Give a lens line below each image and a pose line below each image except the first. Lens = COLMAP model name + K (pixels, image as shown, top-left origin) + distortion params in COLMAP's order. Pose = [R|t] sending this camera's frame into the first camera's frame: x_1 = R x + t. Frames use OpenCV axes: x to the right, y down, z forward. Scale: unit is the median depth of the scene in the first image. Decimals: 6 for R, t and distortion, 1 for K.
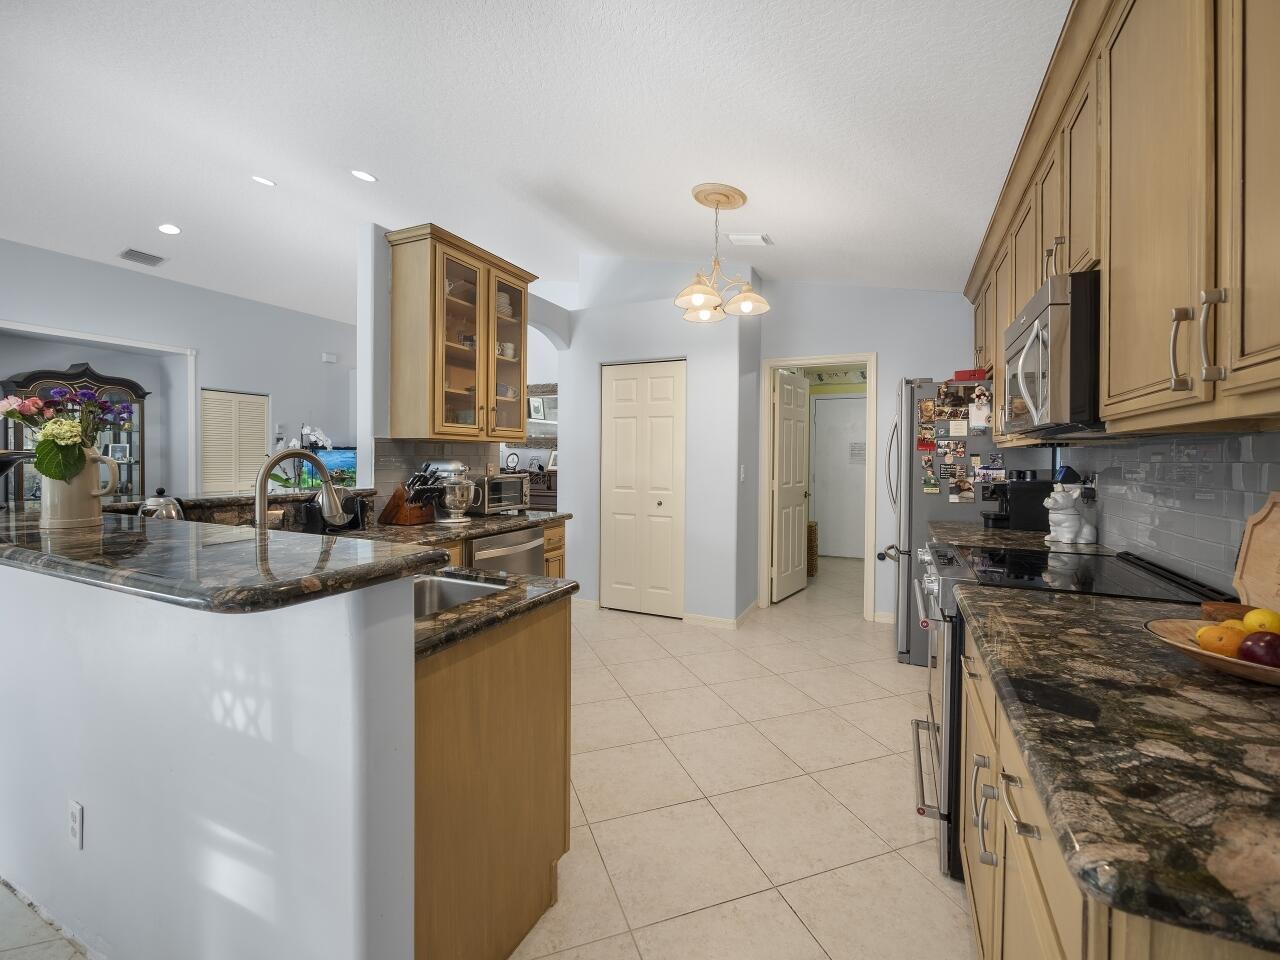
lens RADIAL K [[554.8, 0, 639.9], [0, 554.8, 458.7], [0, 0, 1]] dist [-0.007602, 0.000609]
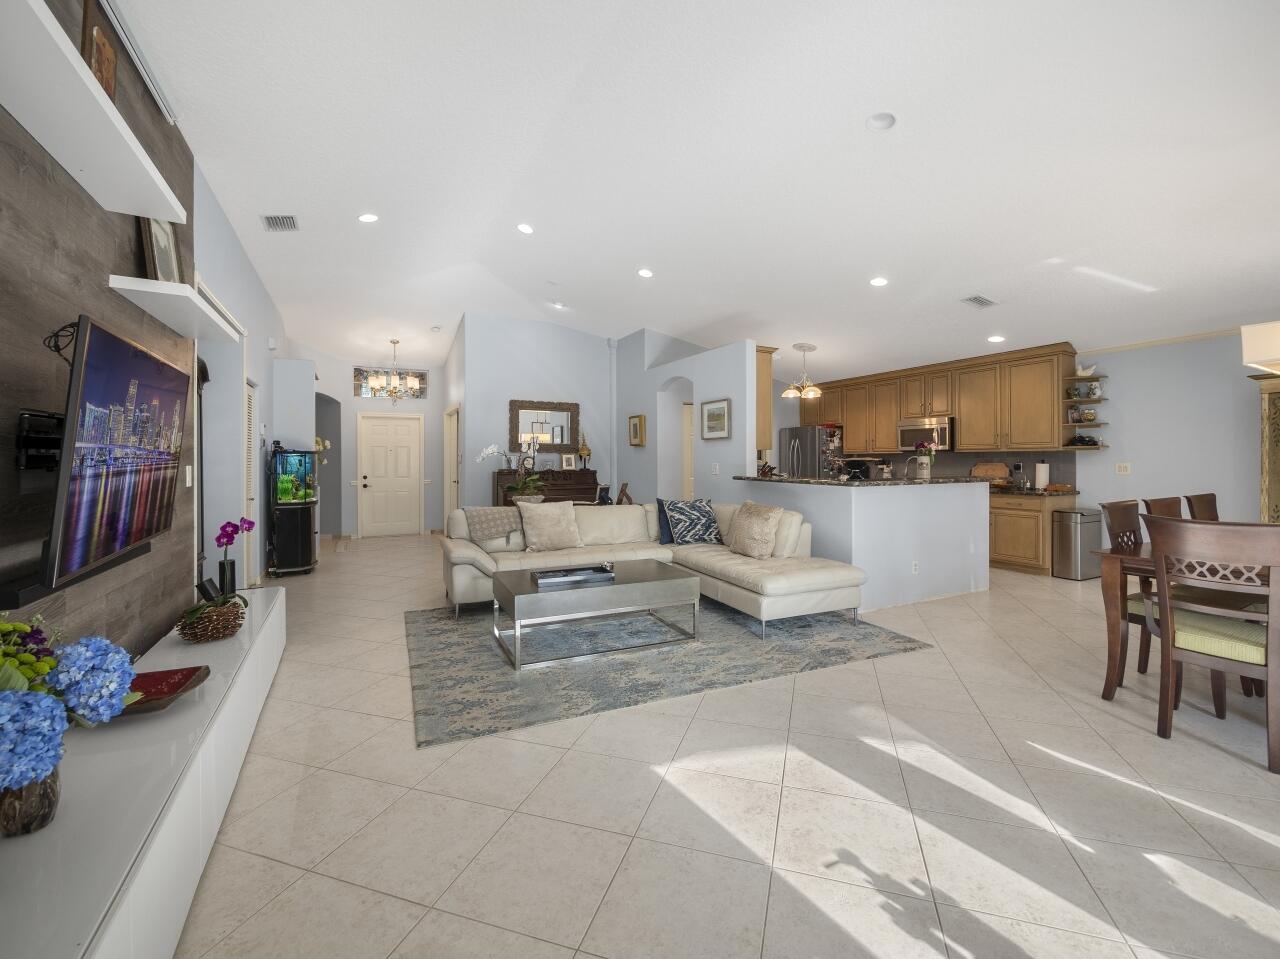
lens RADIAL K [[554.8, 0, 639.9], [0, 554.8, 458.2], [0, 0, 1]] dist [-0.007602, 0.000609]
pose [[0.611448, -0.008880, 0.791235, -2.033035], [0.009433, 0.999948, 0.003932, -0.016476], [-0.791229, 0.005059, 0.611499, 0.106487]]
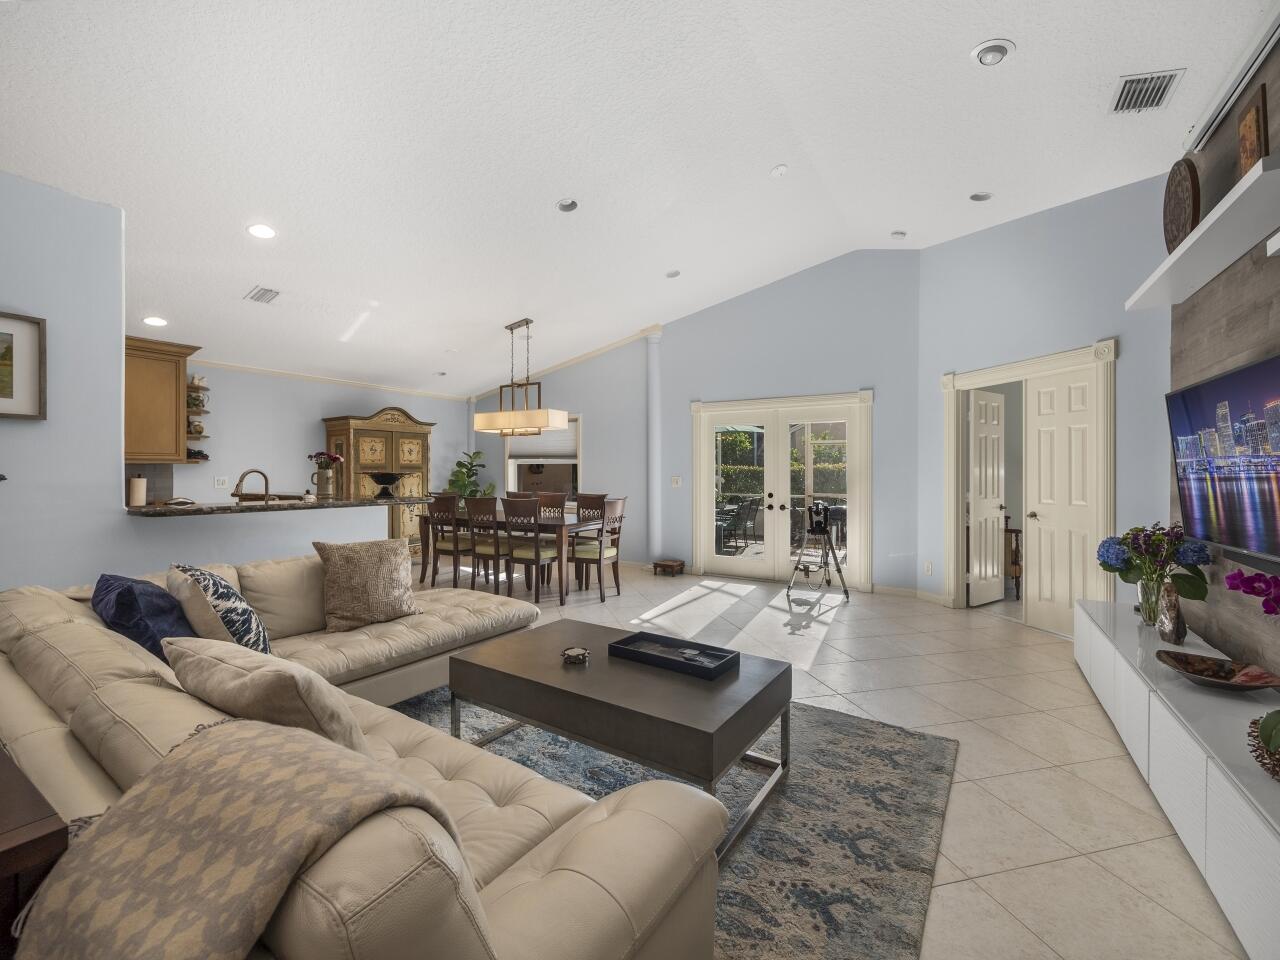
lens RADIAL K [[554.8, 0, 639.9], [0, 554.8, 458.7], [0, 0, 1]] dist [-0.007602, 0.000609]
pose [[-0.995330, -0.006099, 0.096335, -1.264214], [-0.008228, 0.999730, -0.021718, -0.011176], [-0.096177, -0.022409, -0.995112, 1.614303]]
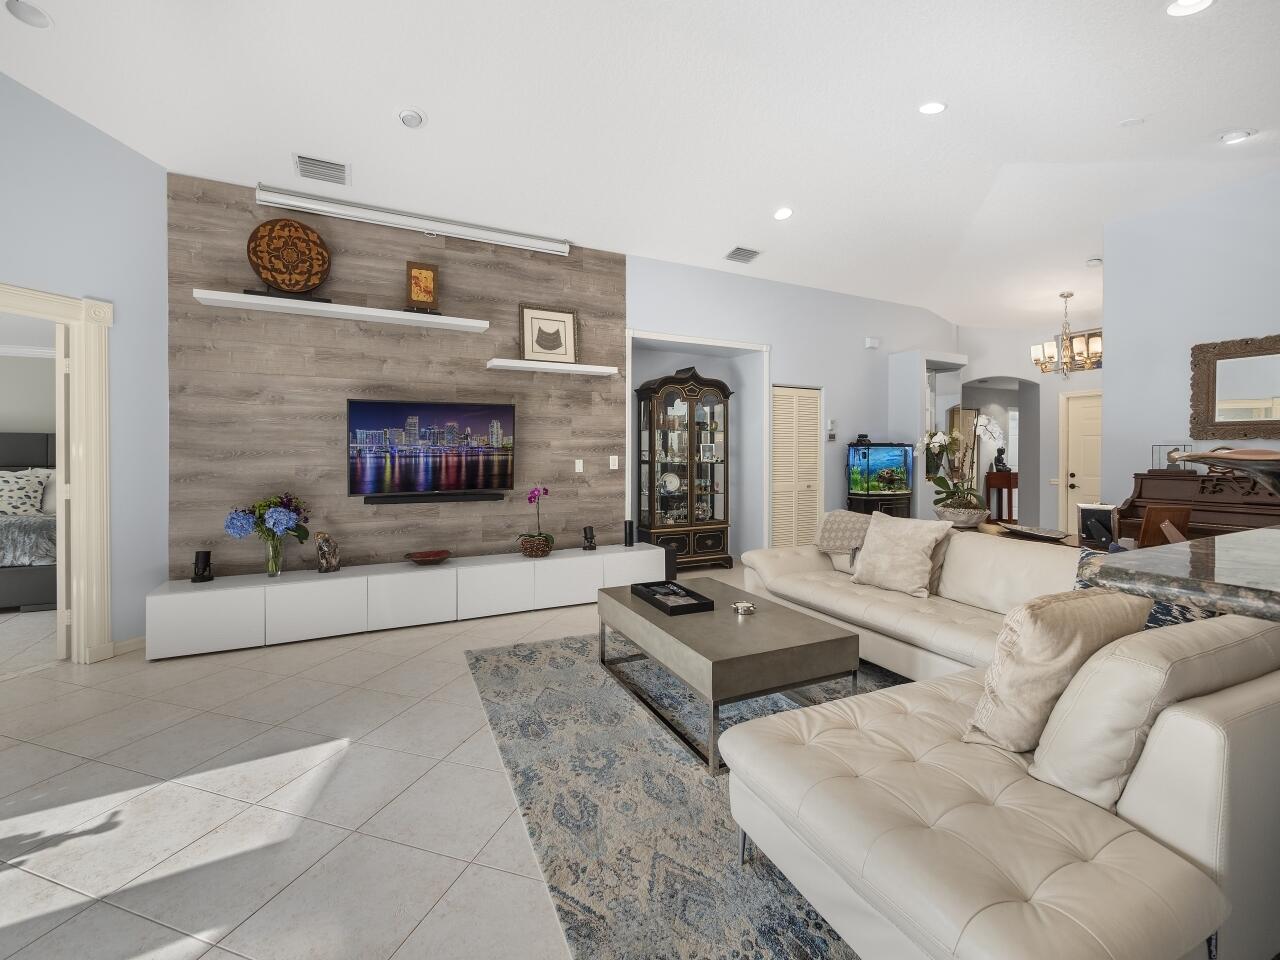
lens RADIAL K [[554.8, 0, 639.9], [0, 554.8, 458.7], [0, 0, 1]] dist [-0.007602, 0.000609]
pose [[0.793447, -0.002647, -0.608634, -0.727942], [0.005511, 0.999981, 0.002835, -0.002968], [0.608614, -0.005603, 0.793446, 0.154326]]
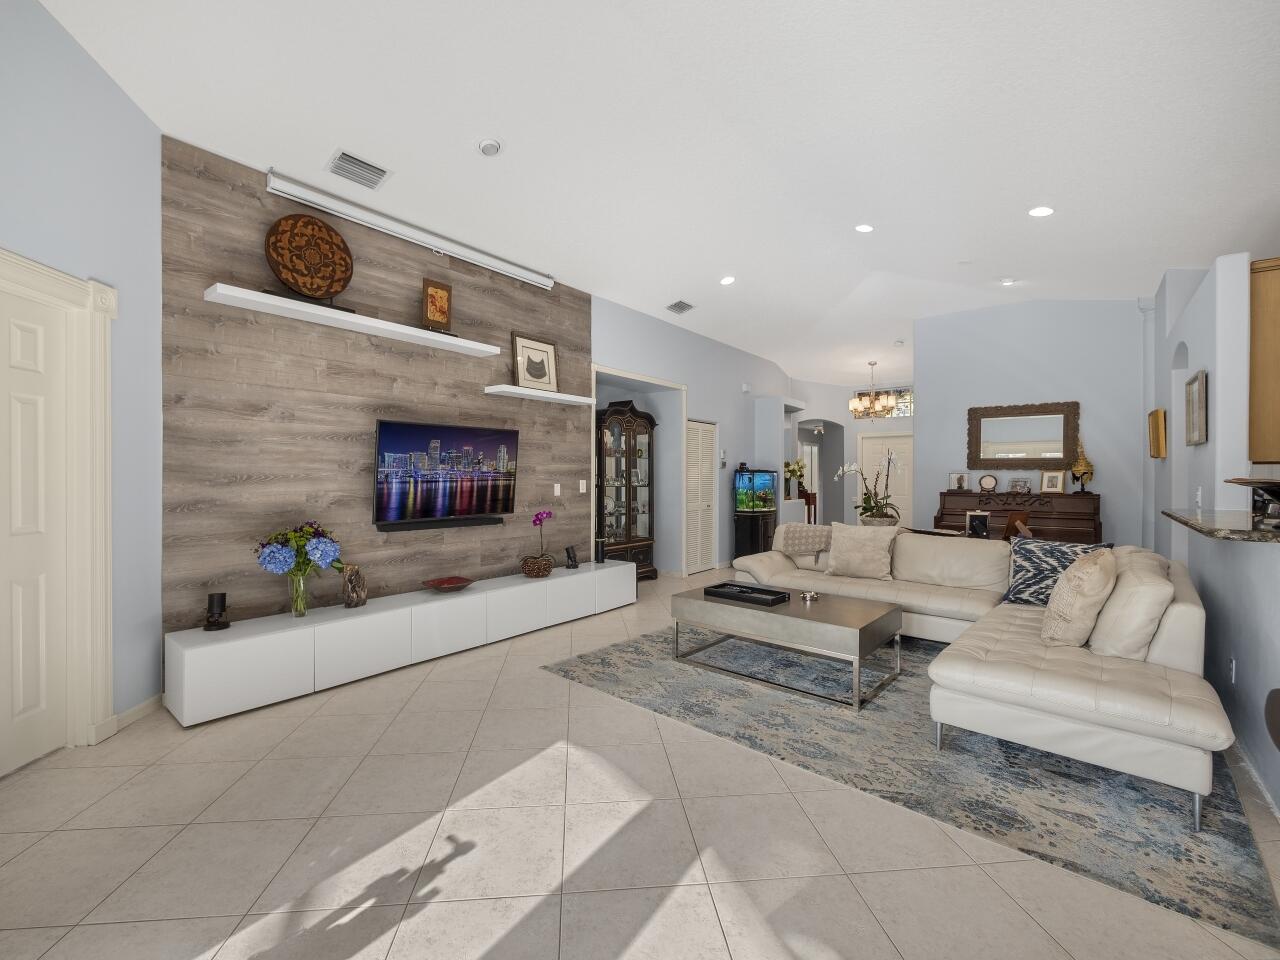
lens RADIAL K [[546.1, 0, 633.7], [0, 546.1, 481.4], [0, 0, 1]] dist [-0.009095, 0.000246]
pose [[0.970359, -0.004130, -0.241632, -1.190599], [0.005164, 0.999980, 0.003647, -0.008669], [0.241612, -0.004787, 0.970361, -0.222284]]
